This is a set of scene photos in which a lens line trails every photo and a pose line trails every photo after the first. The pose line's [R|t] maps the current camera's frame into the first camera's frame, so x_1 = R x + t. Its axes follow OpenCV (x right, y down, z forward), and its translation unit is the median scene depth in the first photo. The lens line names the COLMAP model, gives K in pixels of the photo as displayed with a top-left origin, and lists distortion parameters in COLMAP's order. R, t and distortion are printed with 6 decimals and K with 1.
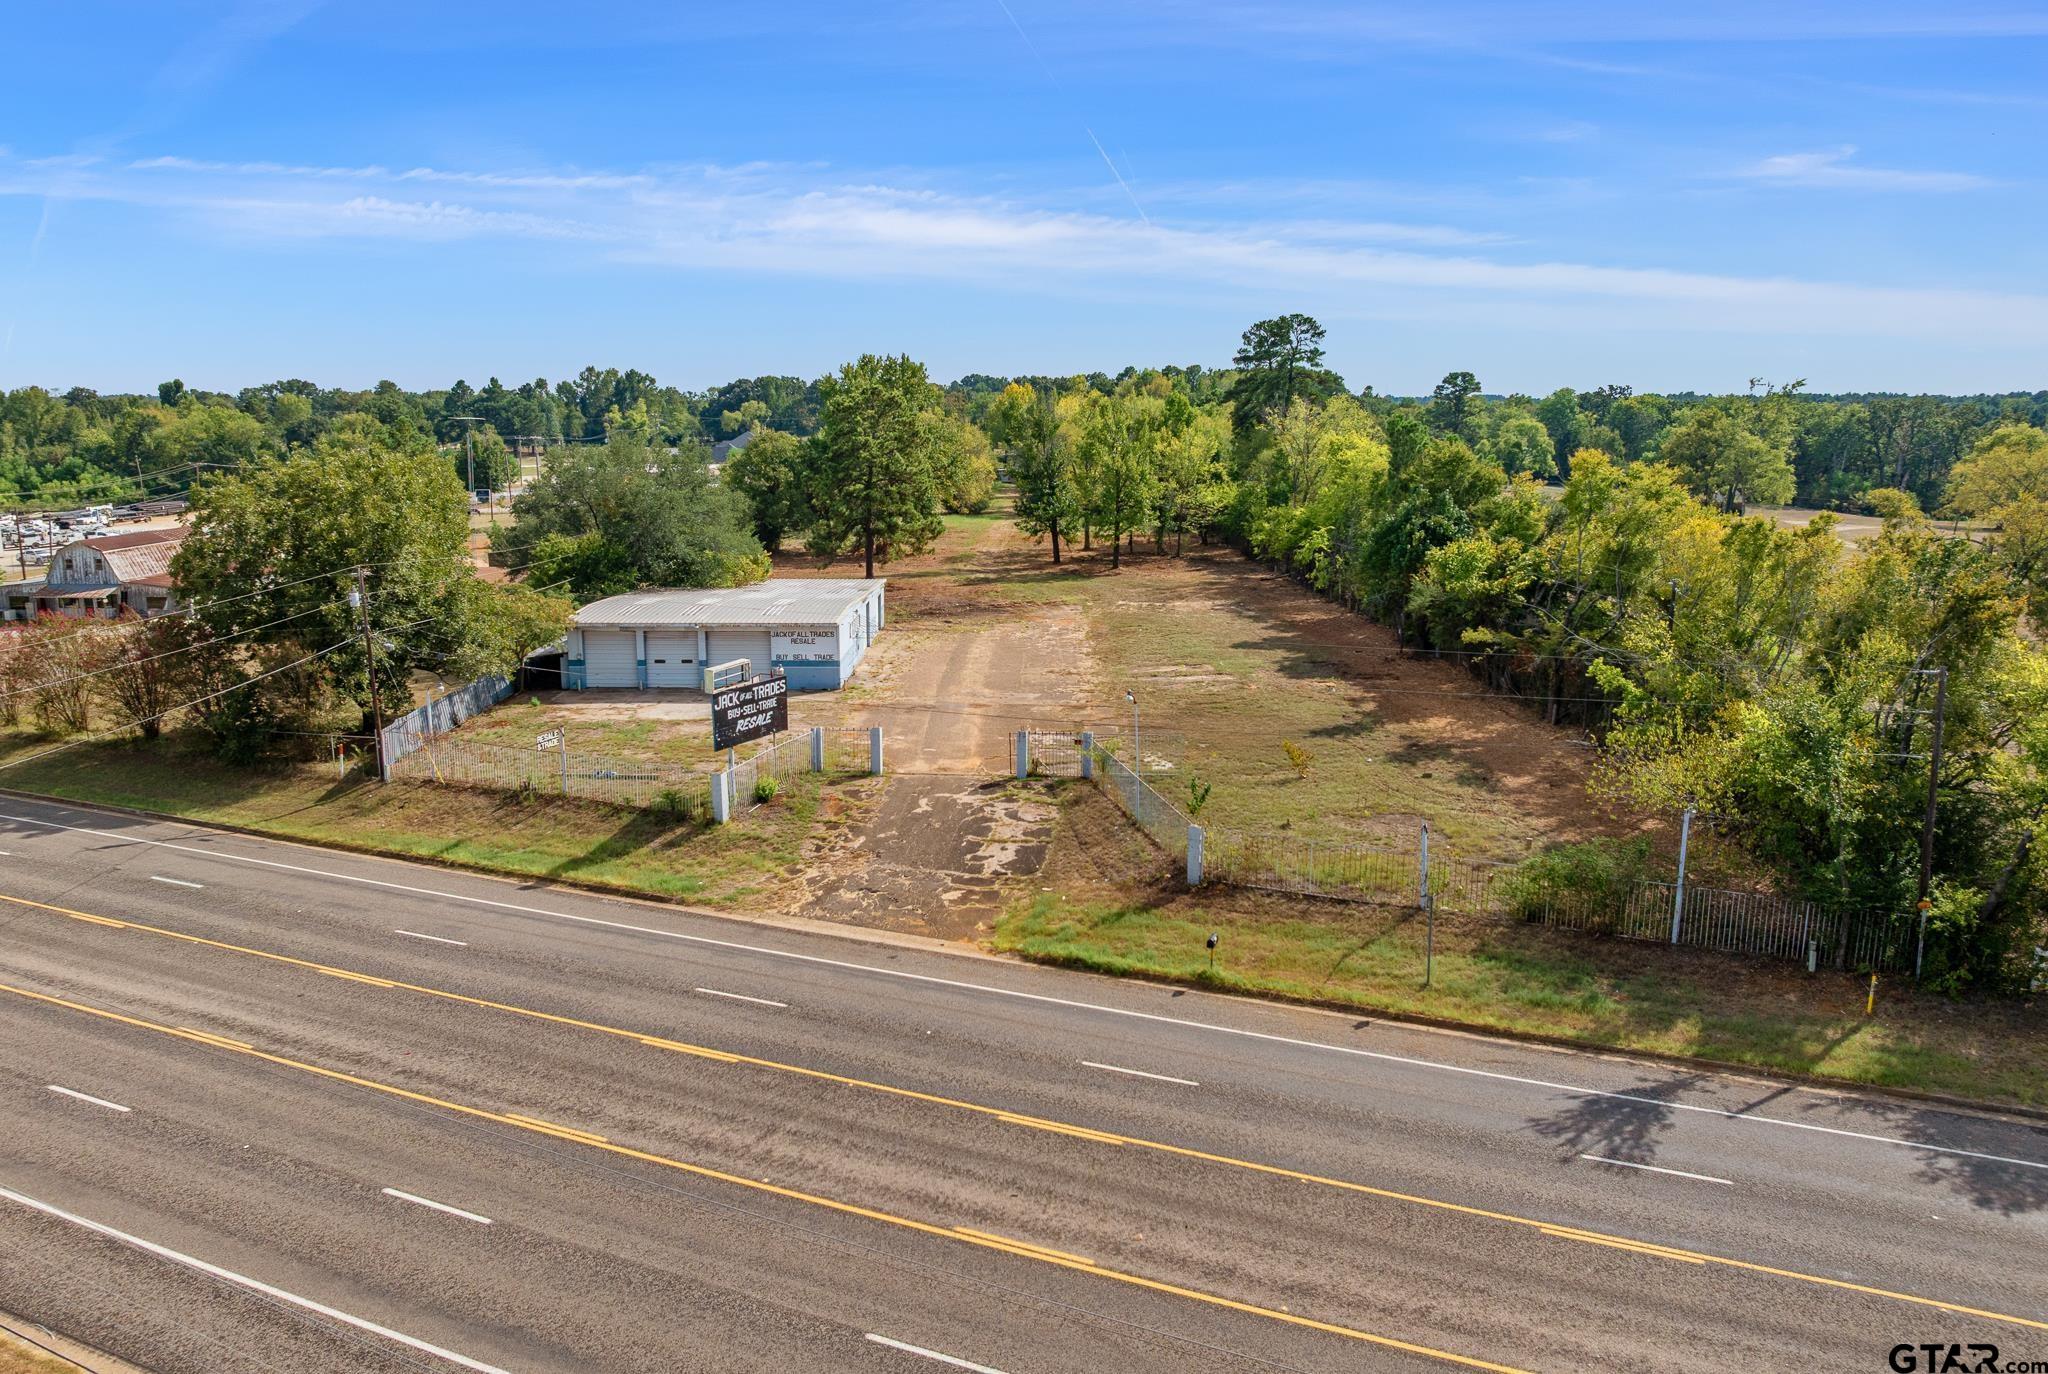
lens RADIAL K [[1475.3, 0, 1042.2], [0, 1475.3, 678.0], [0, 0, 1]] dist [-0.034568, -0.006851]
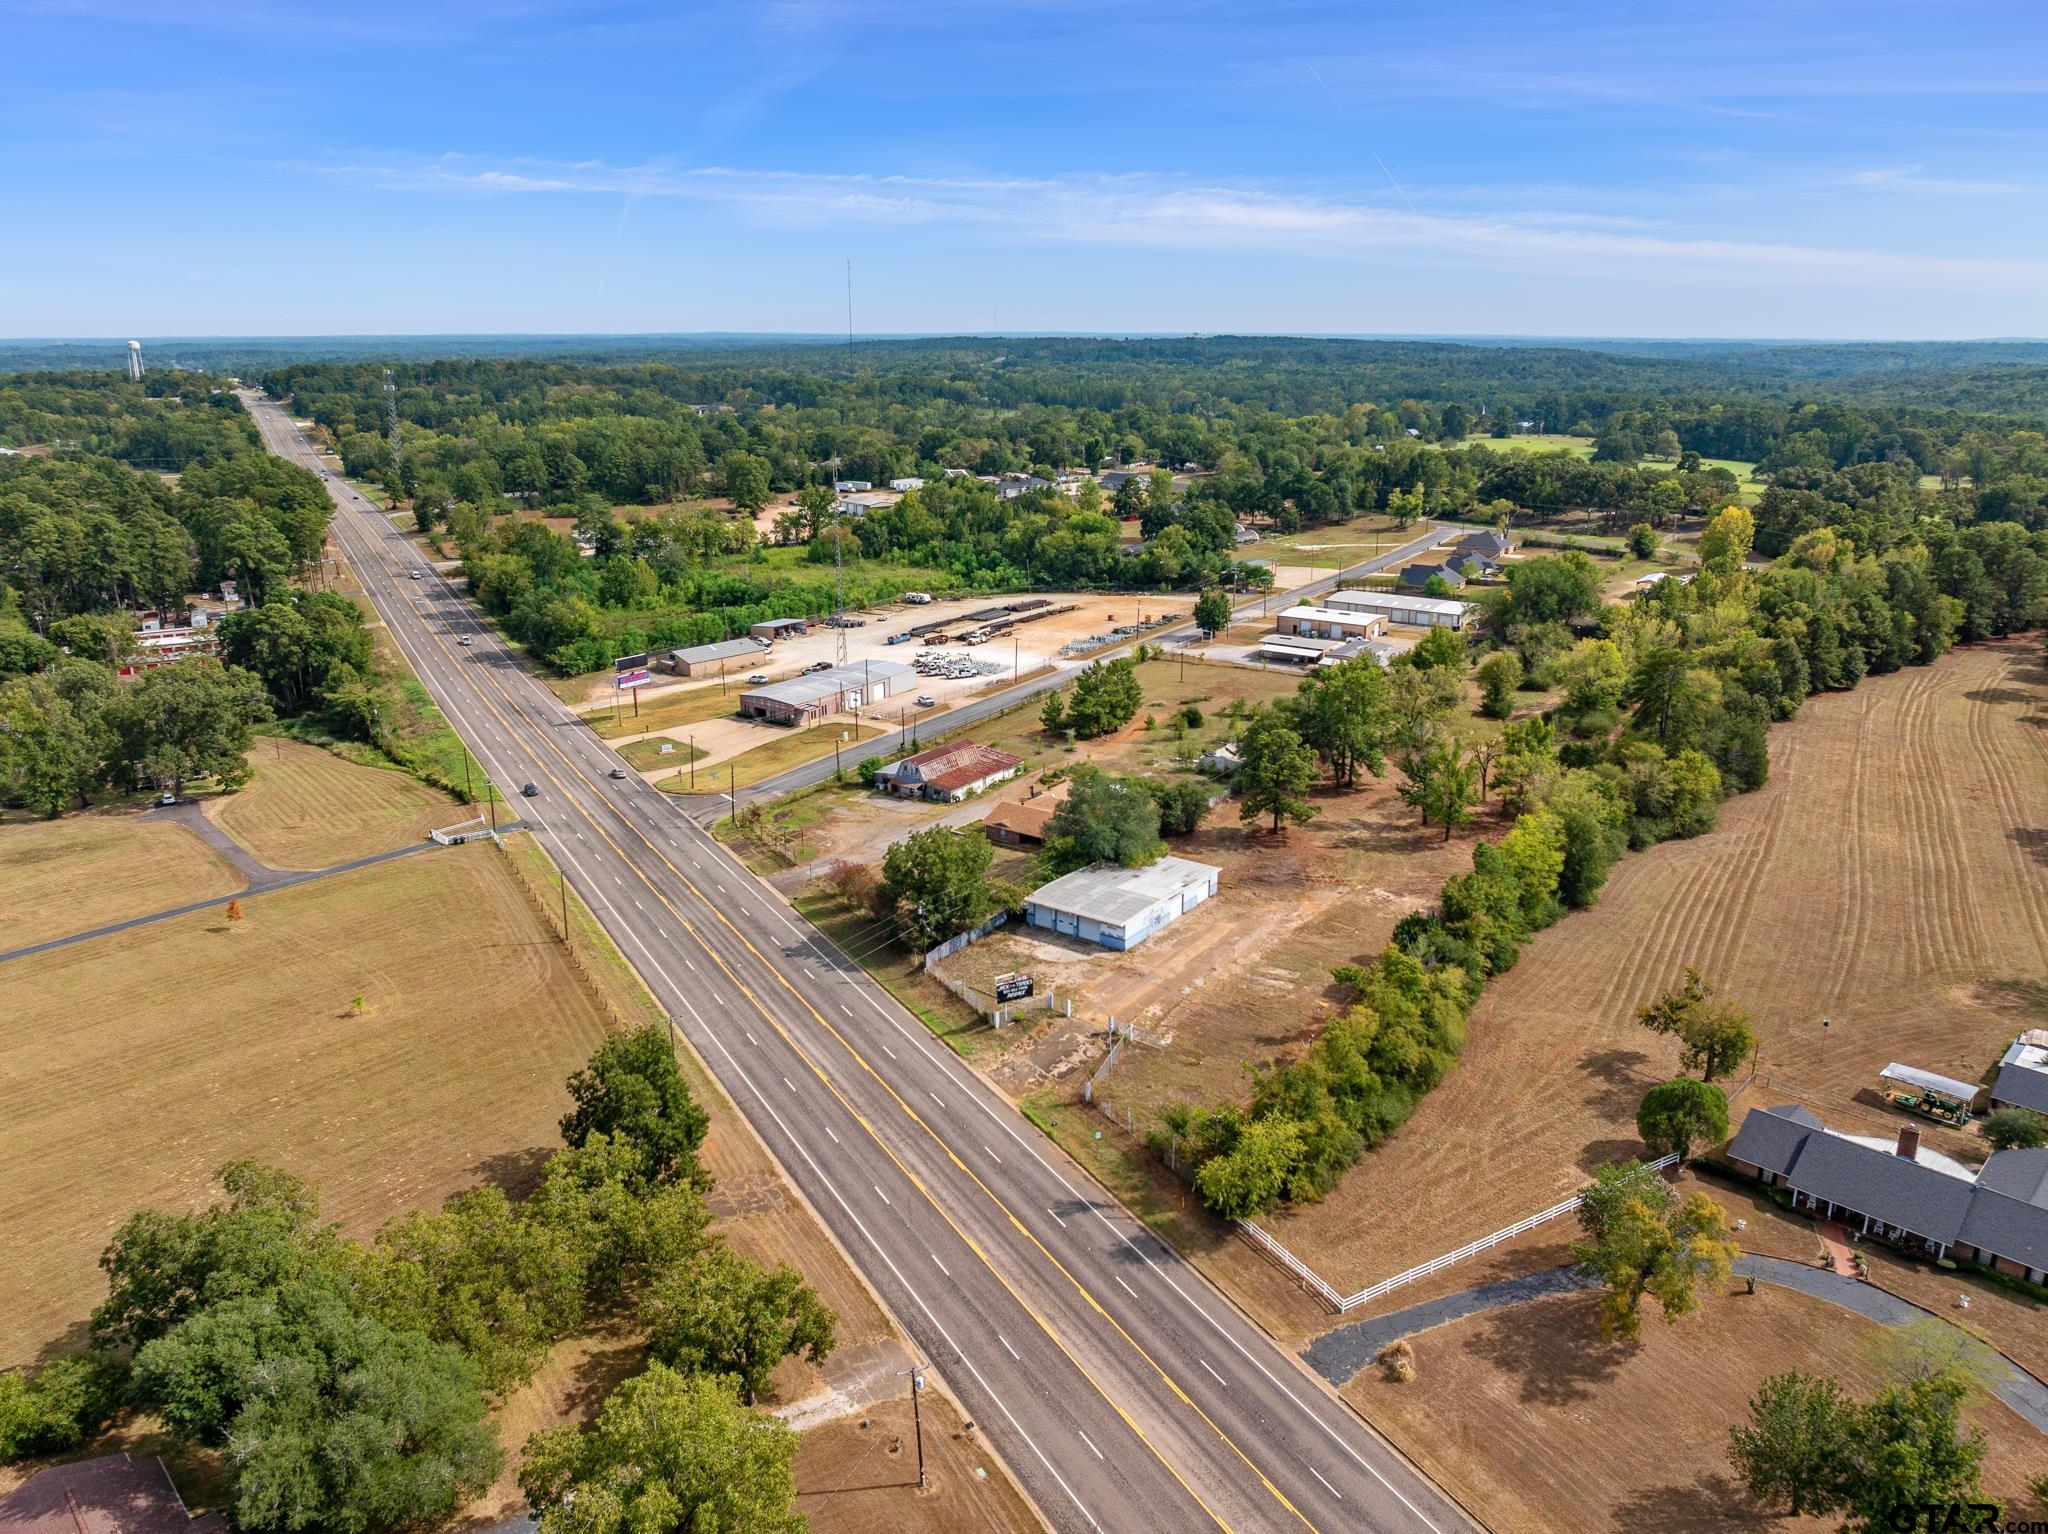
lens RADIAL K [[1447.6, 0, 1024.0], [0, 1447.6, 767.0], [0, 0, 1]] dist [-0.022719, 0.000352]
pose [[0.808517, 0.166782, -0.564344, 0.956690], [-0.099292, 0.983911, 0.148525, -0.592870], [0.580036, -0.064050, 0.812069, -0.893407]]
